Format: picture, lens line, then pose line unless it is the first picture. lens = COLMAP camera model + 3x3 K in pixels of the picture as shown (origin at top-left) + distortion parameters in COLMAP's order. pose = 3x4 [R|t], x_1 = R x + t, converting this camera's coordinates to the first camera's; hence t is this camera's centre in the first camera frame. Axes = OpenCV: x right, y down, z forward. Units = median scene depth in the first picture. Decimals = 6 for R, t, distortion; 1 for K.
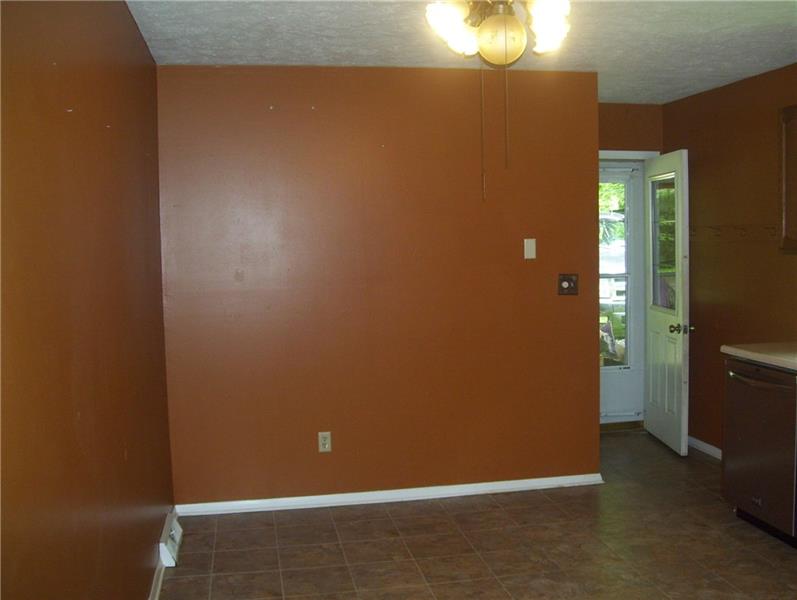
lens RADIAL K [[844.9, 0, 400.3], [0, 844.9, 298.0], [0, 0, 1]] dist [-0.138245, 0.000000]
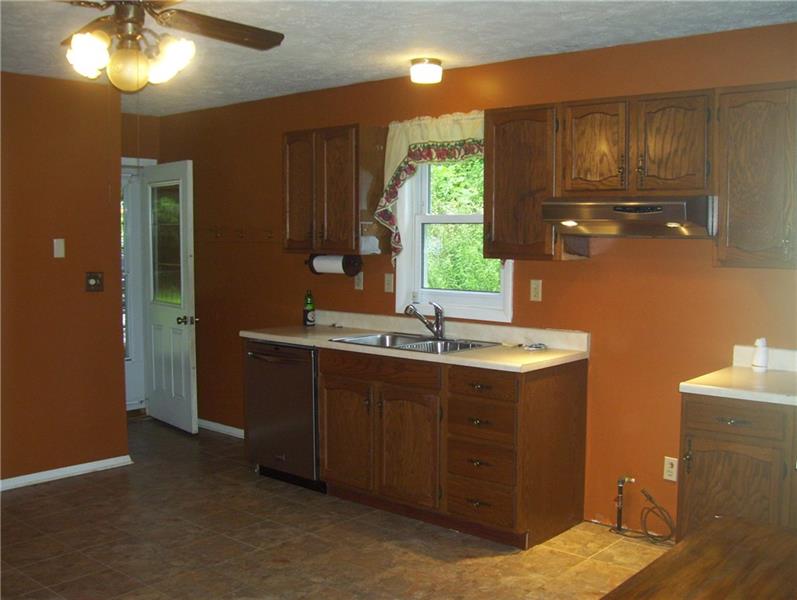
lens RADIAL K [[844.9, 0, 396.6], [0, 844.9, 300.4], [0, 0, 1]] dist [-0.138245, 0.000000]
pose [[0.791124, -0.025490, 0.611124, -0.157179], [0.024059, 0.999655, 0.010551, 0.006387], [-0.611182, 0.006356, 0.791464, -0.079822]]
